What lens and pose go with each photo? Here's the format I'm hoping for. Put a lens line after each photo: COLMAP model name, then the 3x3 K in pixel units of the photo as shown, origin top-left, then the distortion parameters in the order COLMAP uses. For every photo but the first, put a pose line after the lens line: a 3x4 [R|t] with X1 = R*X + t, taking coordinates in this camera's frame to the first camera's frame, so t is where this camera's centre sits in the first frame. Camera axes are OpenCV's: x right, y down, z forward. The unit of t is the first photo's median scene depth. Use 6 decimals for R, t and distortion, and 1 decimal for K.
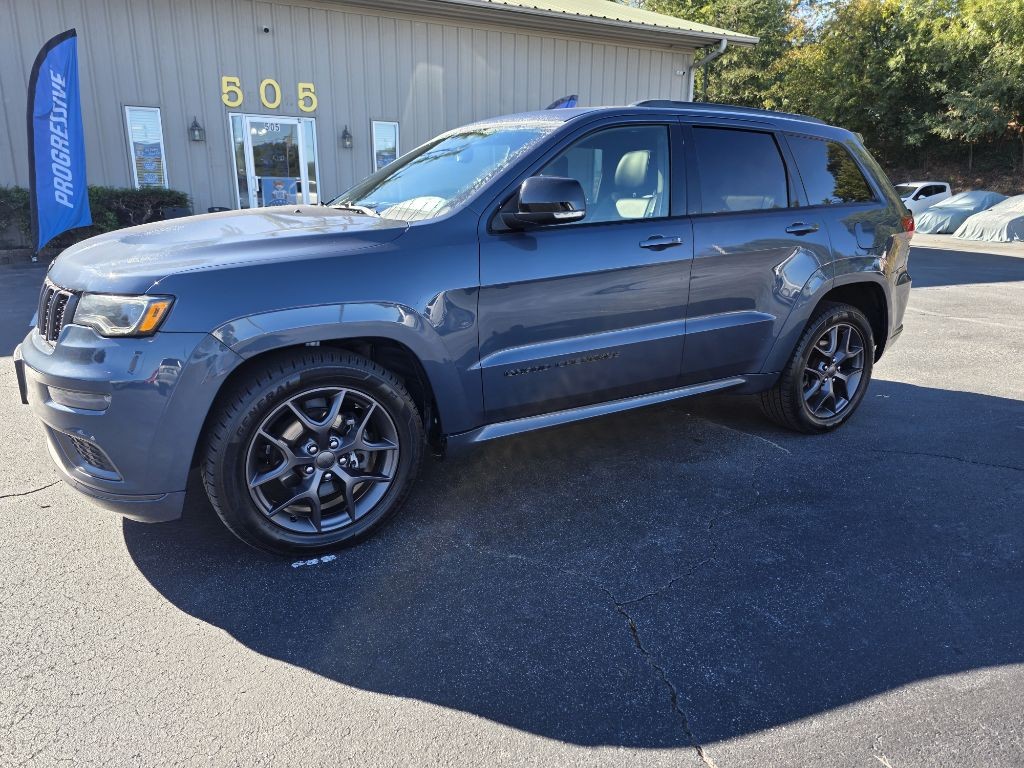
lens RADIAL K [[711.1, 0, 495.3], [0, 711.1, 369.4], [0, 0, 1]] dist [0.056623, -0.055218]
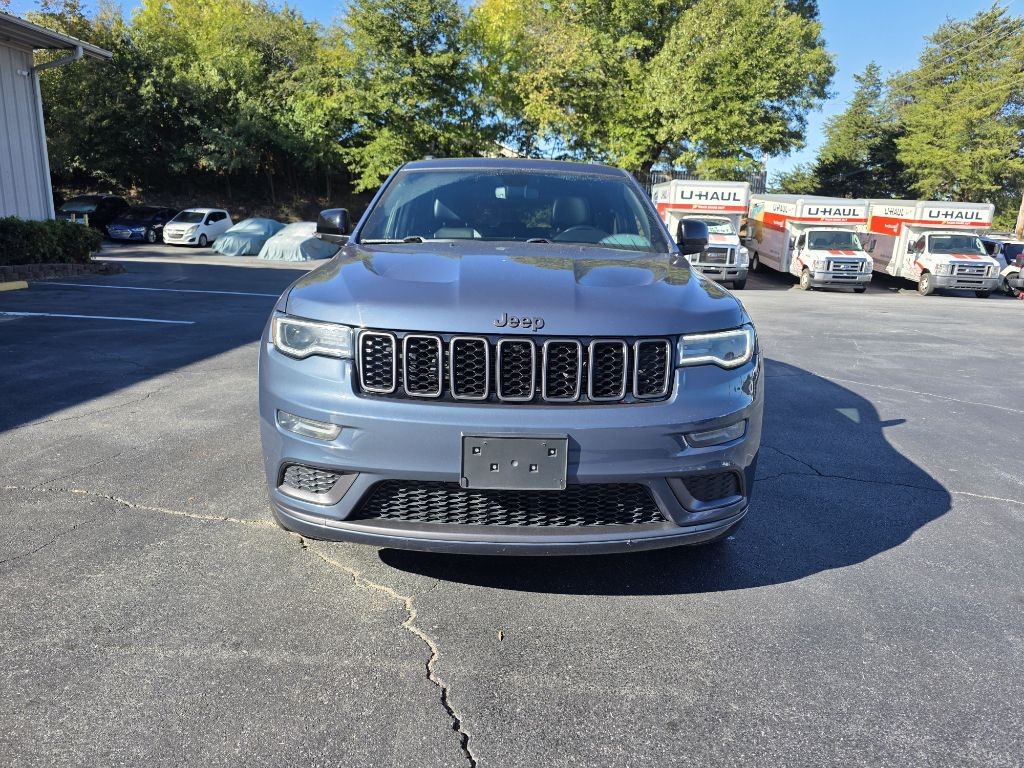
lens RADIAL K [[711.1, 0, 527.1], [0, 711.1, 368.9], [0, 0, 1]] dist [0.056623, -0.055218]
pose [[0.493585, -0.160808, 0.854702, -0.870111], [0.186414, 0.979478, 0.076631, -0.099929], [-0.849484, 0.121504, 0.513432, 0.389143]]
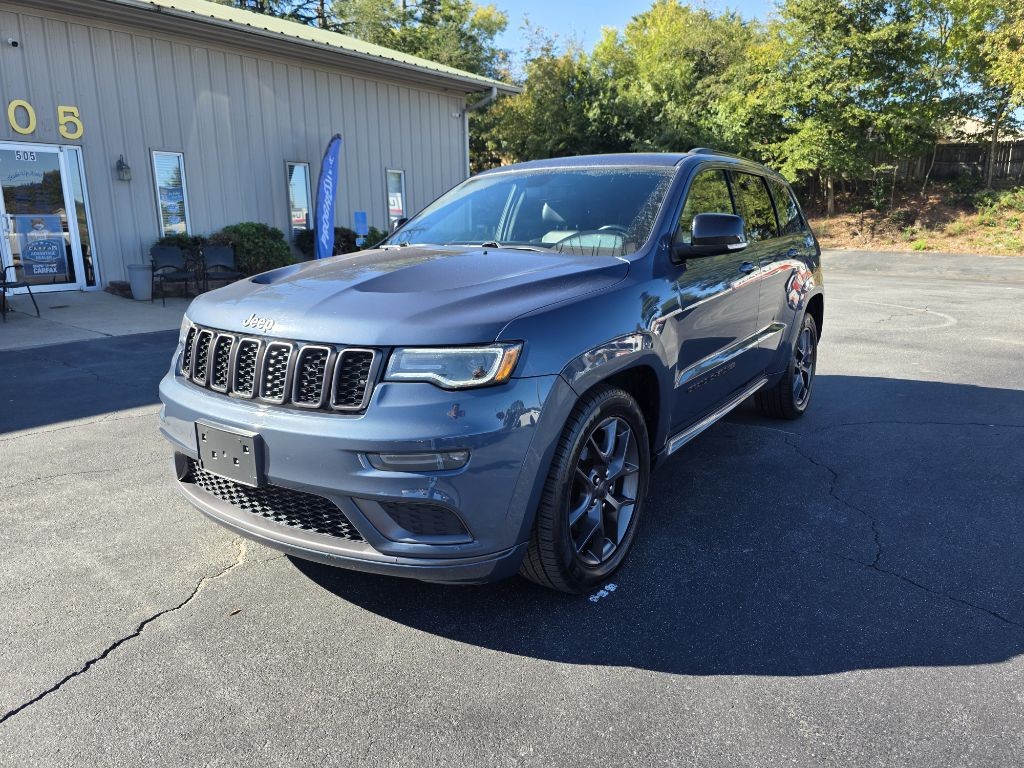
lens RADIAL K [[711.1, 0, 521.8], [0, 711.1, 362.8], [0, 0, 1]] dist [0.056623, -0.055218]
pose [[0.908978, -0.095056, 0.405862, -0.455611], [0.116329, 0.992816, -0.028008, -0.024213], [-0.400283, 0.072673, 0.913505, 0.060720]]
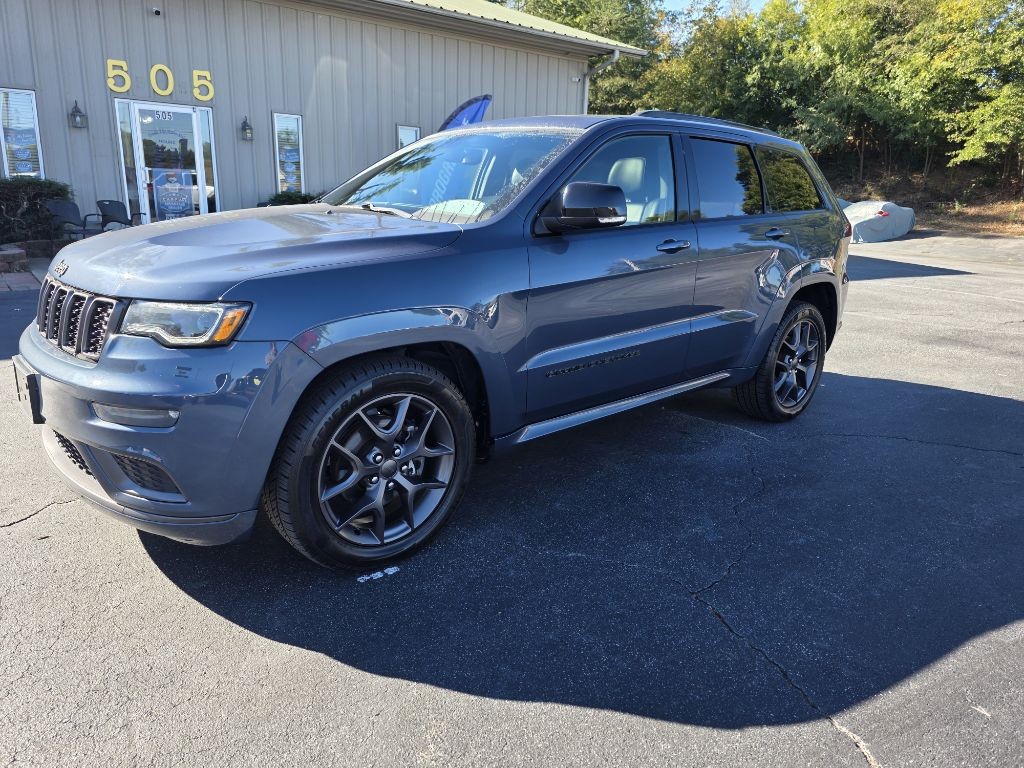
lens RADIAL K [[711.1, 0, 505.7], [0, 711.1, 356.7], [0, 0, 1]] dist [0.056623, -0.055218]
pose [[0.982995, -0.022607, 0.182237, -0.156826], [0.025064, 0.999623, -0.011189, -0.006673], [-0.181916, 0.015566, 0.983191, 0.007804]]
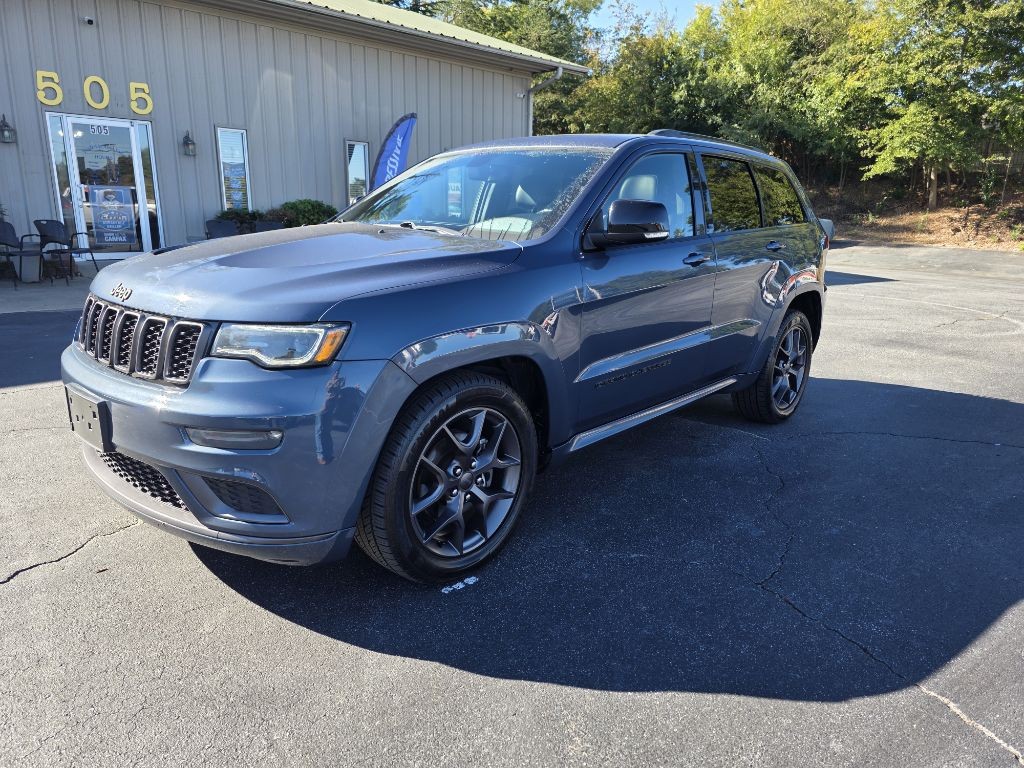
lens RADIAL K [[711.1, 0, 515.3], [0, 711.1, 372.9], [0, 0, 1]] dist [0.056623, -0.055218]
pose [[0.956558, -0.054815, 0.286344, -0.275866], [0.058584, 0.998272, -0.004605, -0.009636], [-0.285597, 0.021180, 0.958116, 0.015418]]
